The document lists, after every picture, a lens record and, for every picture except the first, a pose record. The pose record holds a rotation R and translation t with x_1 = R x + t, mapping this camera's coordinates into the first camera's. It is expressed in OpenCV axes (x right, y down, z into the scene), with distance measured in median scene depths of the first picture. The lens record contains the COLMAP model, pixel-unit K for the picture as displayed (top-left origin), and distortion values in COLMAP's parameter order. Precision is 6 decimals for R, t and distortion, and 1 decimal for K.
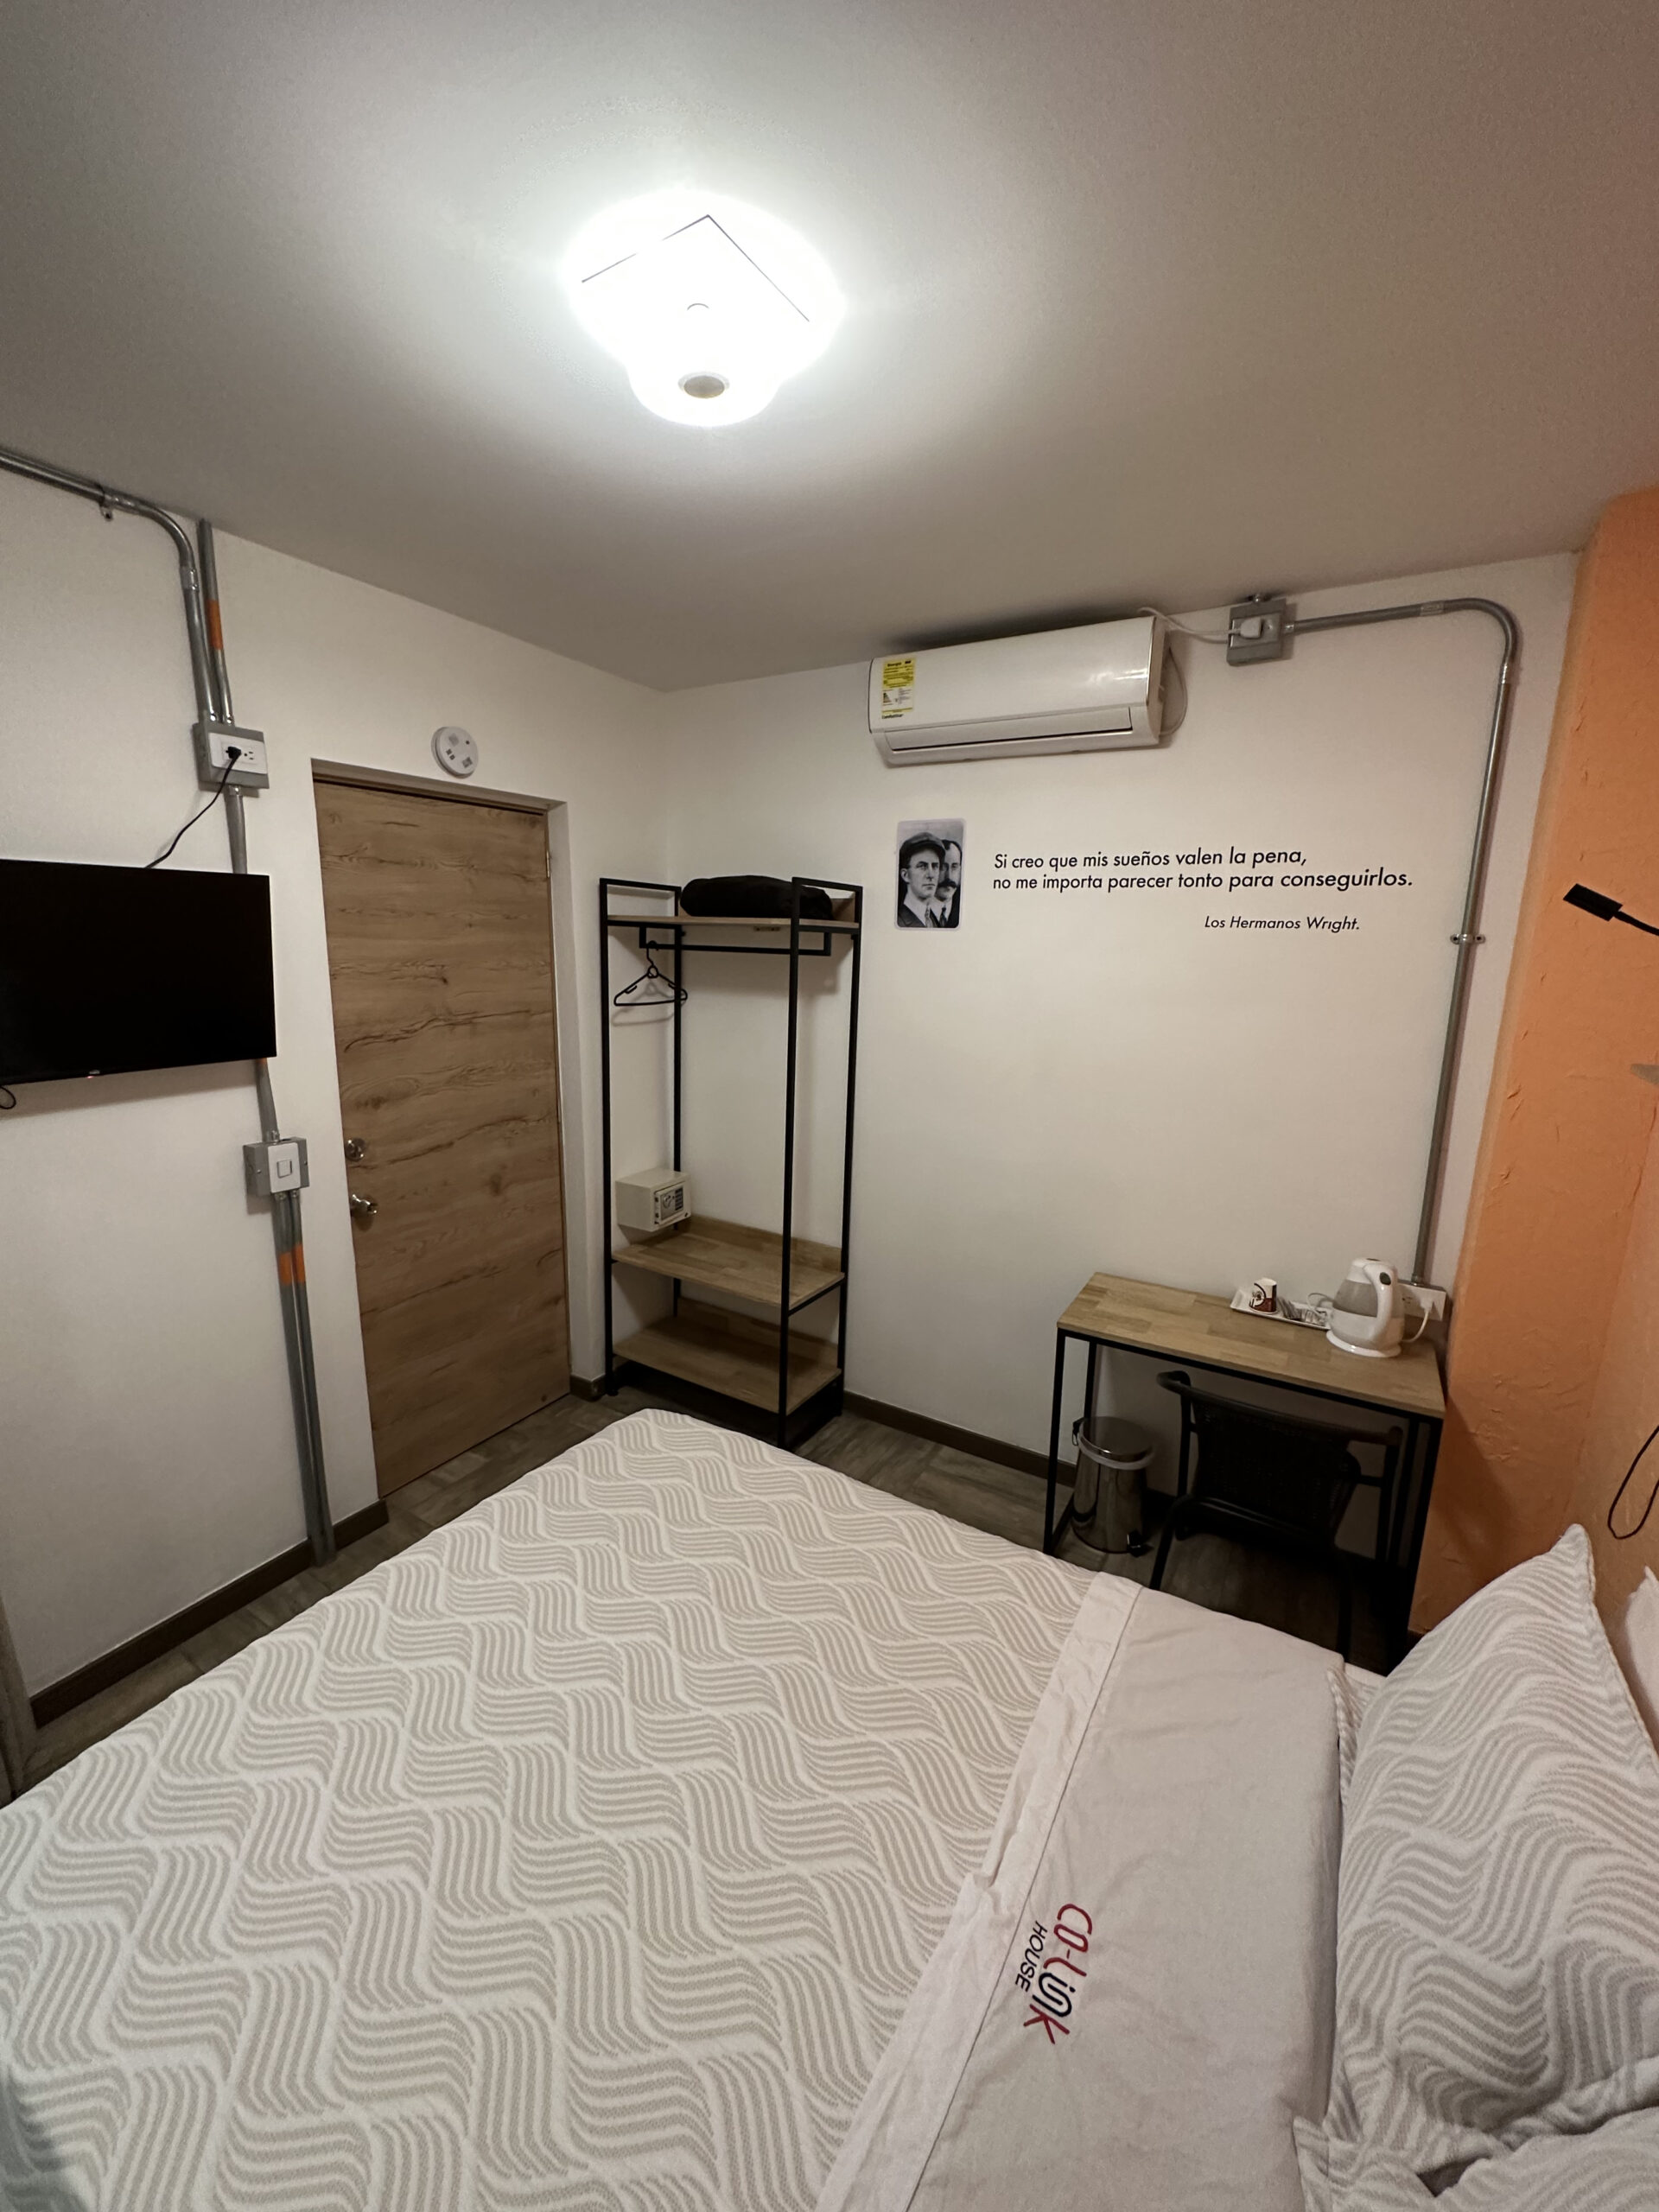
lens RADIAL K [[886.7, 0, 829.0], [0, 886.7, 1110.6], [0, 0, 1]] dist [-0.000631, 0.000994]
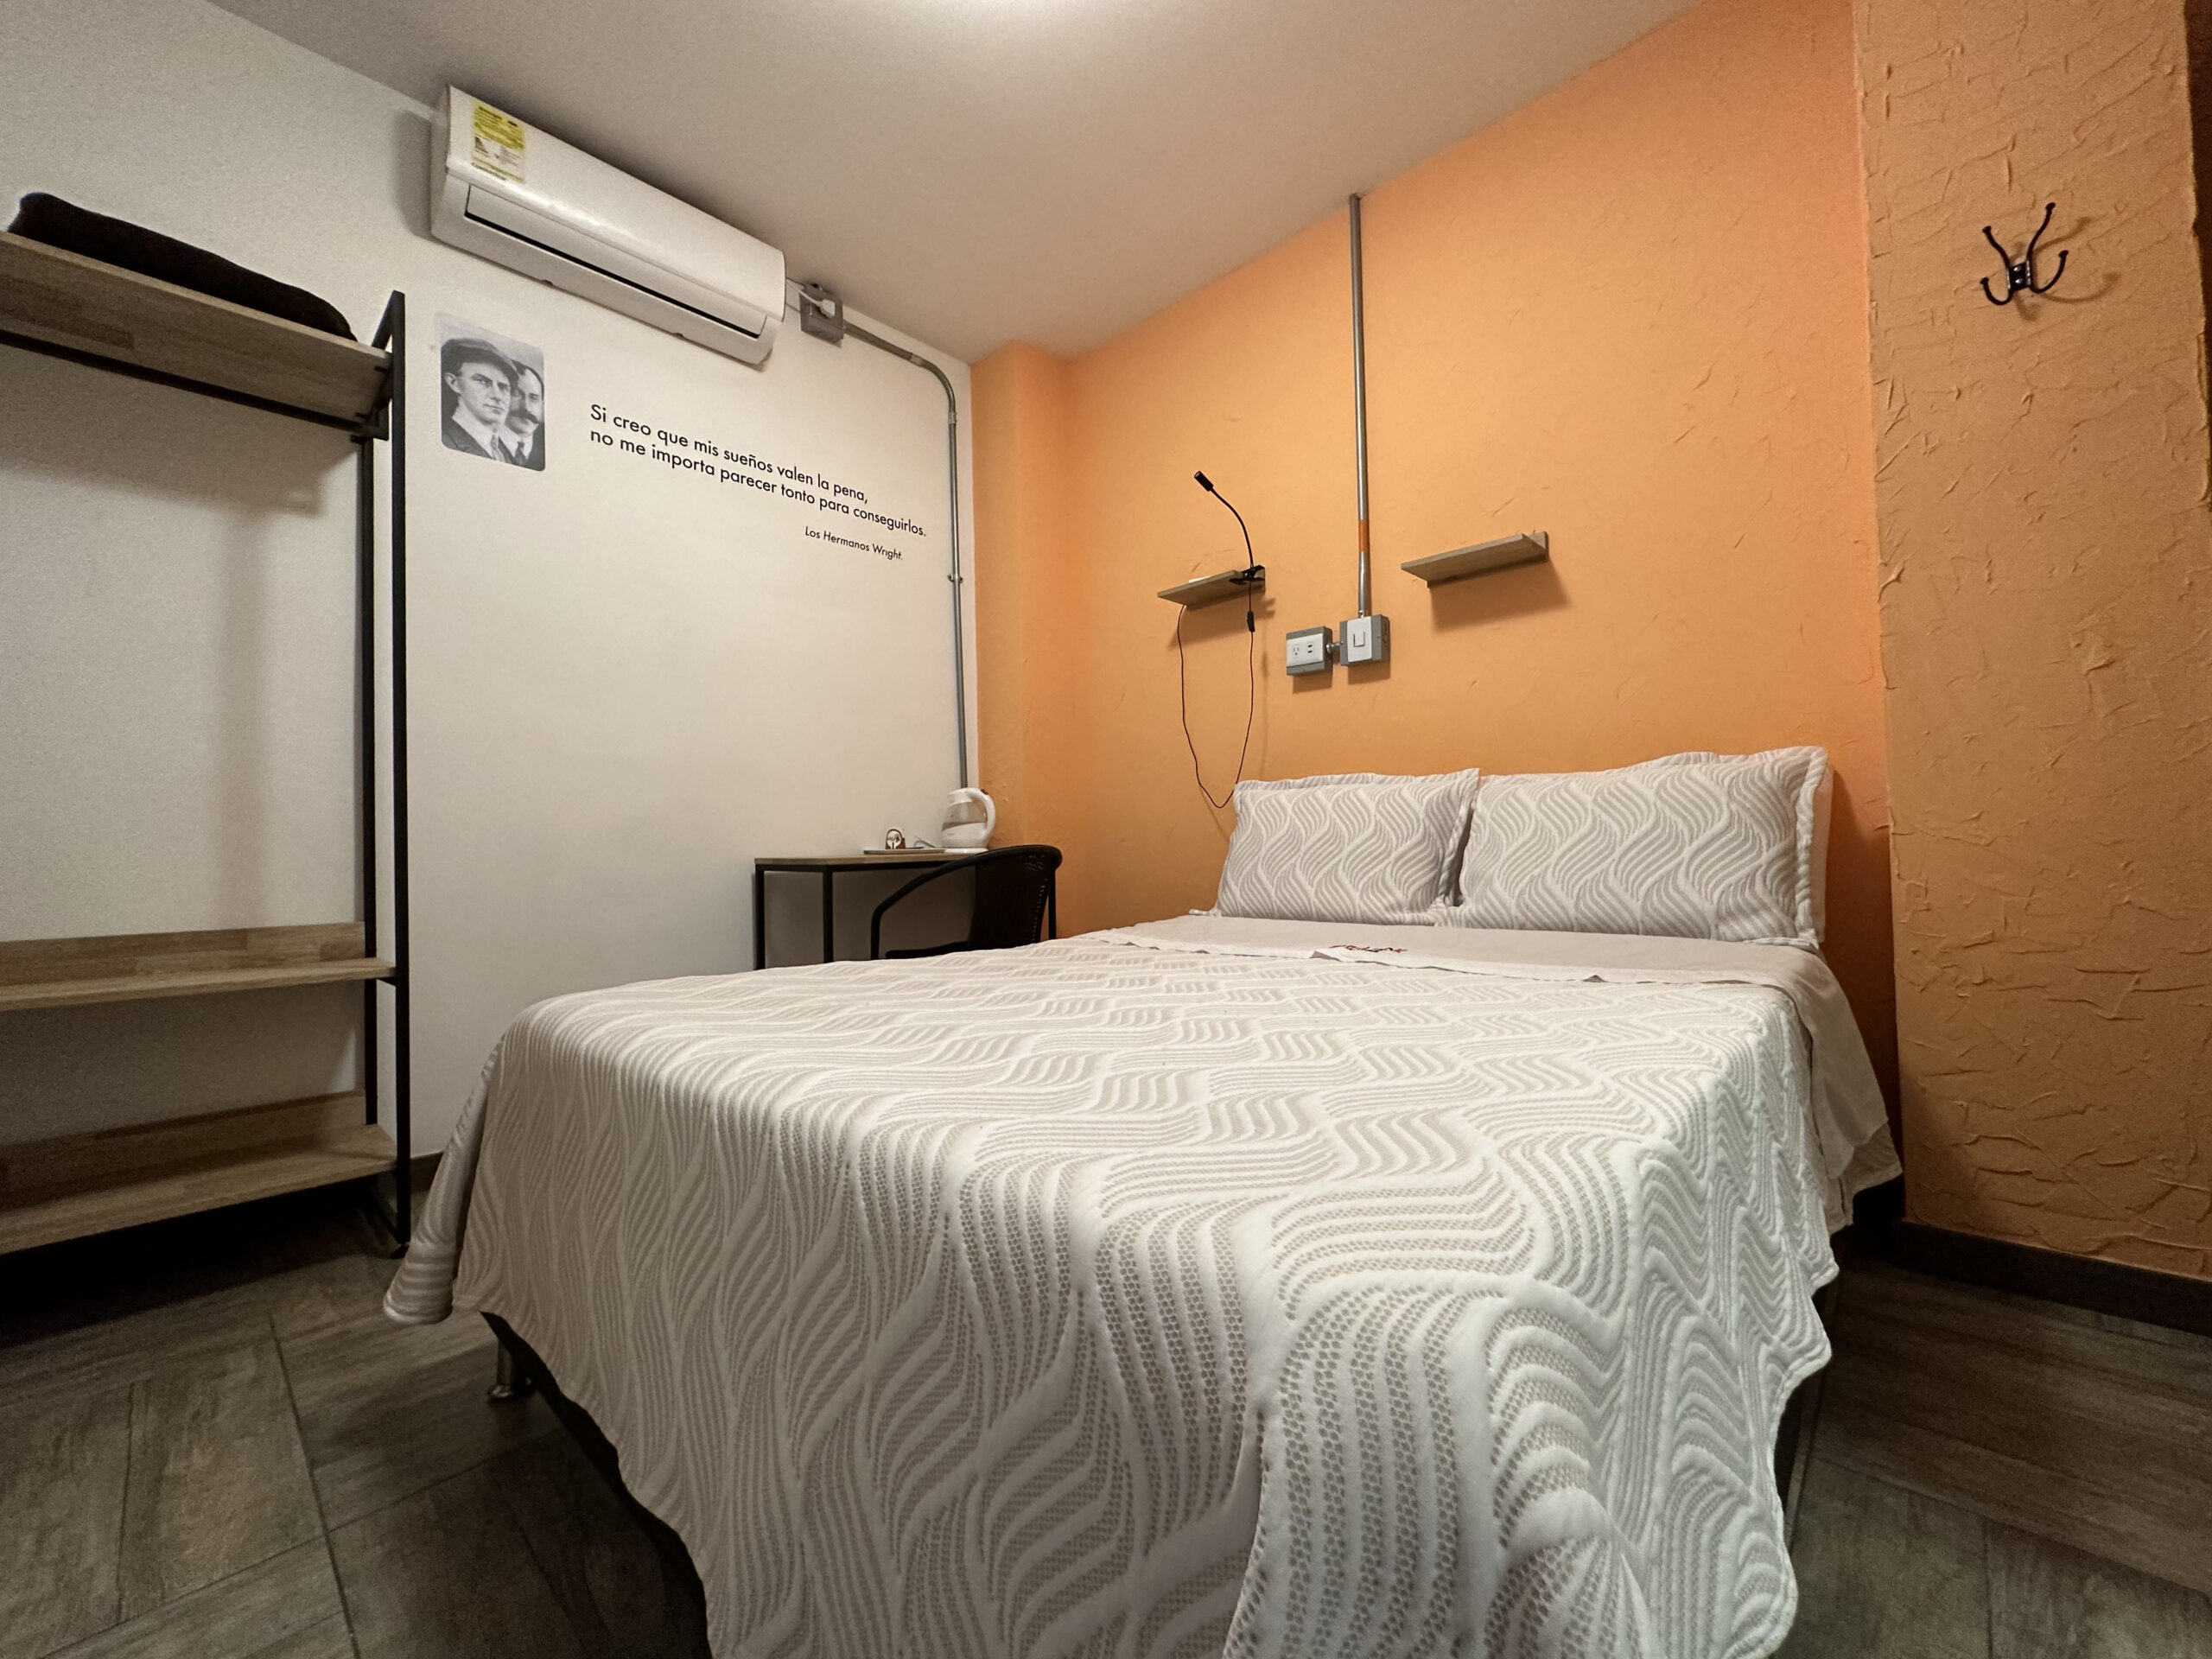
lens RADIAL K [[886.7, 0, 1112.1], [0, 886.7, 830.2], [0, 0, 1]] dist [-0.000631, 0.000994]
pose [[0.201631, -0.007593, 0.979432, -0.635191], [0.219900, 0.974793, -0.037713, 0.302307], [-0.954457, 0.222981, 0.198218, 0.461612]]
